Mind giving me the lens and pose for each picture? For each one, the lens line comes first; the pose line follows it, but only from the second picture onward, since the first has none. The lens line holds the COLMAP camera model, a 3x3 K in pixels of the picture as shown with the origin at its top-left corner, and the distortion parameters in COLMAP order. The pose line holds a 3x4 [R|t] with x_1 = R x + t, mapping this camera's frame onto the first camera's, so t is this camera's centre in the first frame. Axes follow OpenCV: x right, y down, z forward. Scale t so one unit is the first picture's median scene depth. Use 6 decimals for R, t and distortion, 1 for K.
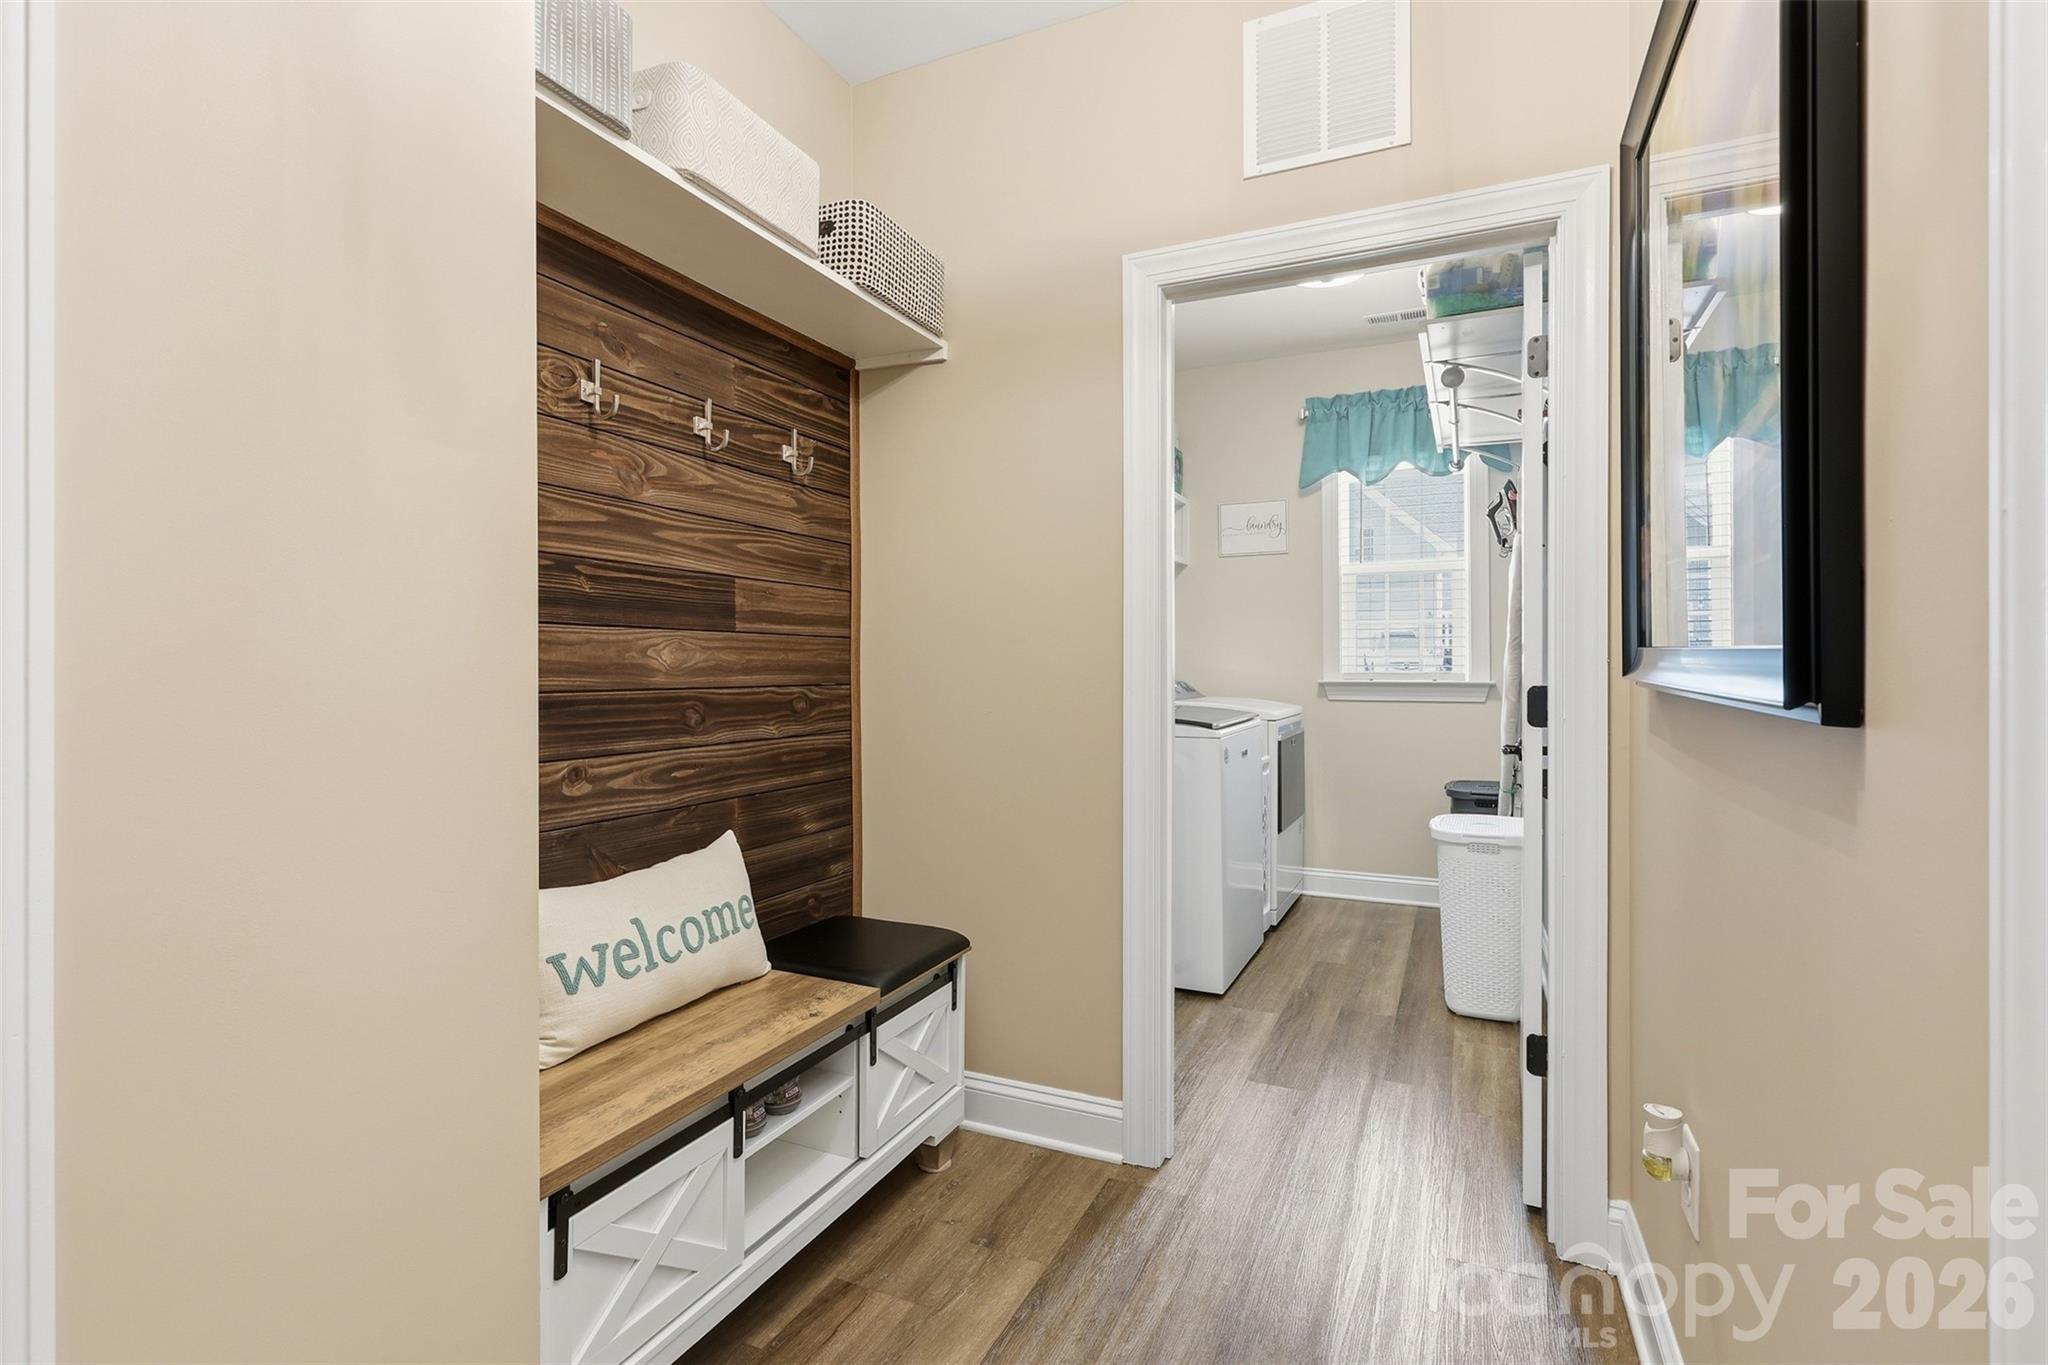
lens RADIAL K [[990.5, 0, 1024.6], [0, 990.5, 667.8], [0, 0, 1]] dist [-0.000706, -0.000025]
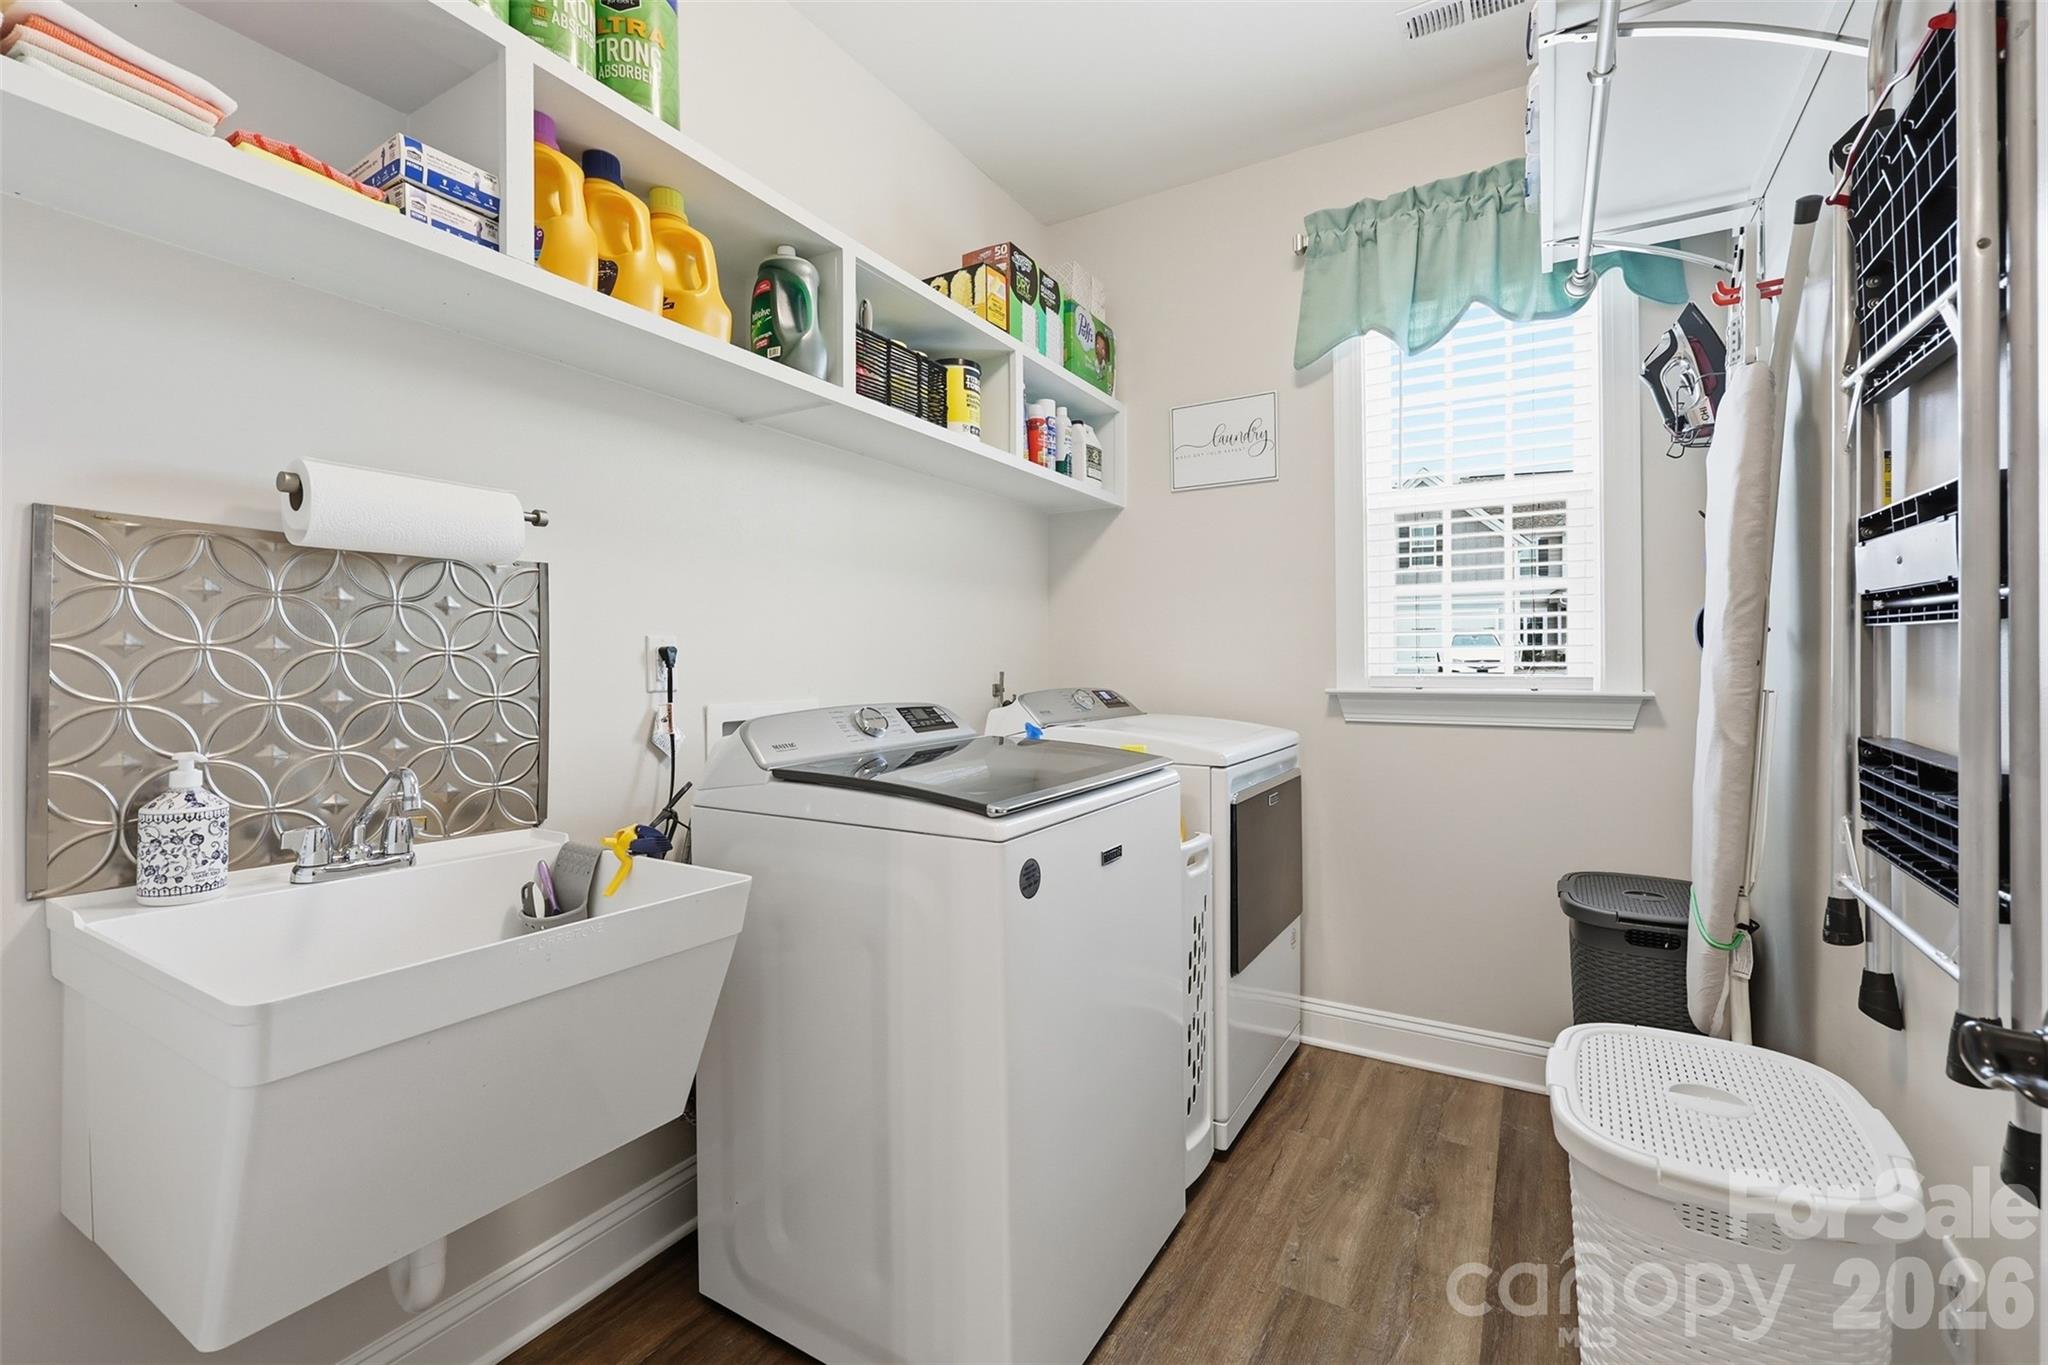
lens RADIAL K [[848.4, 0, 1041.7], [0, 848.4, 667.1], [0, 0, 1]] dist [-0.000500, -0.000113]
pose [[0.993615, -0.001577, -0.112810, 0.190164], [0.001437, 0.999998, -0.001321, -0.000001], [0.112812, 0.001151, 0.993616, 0.490589]]
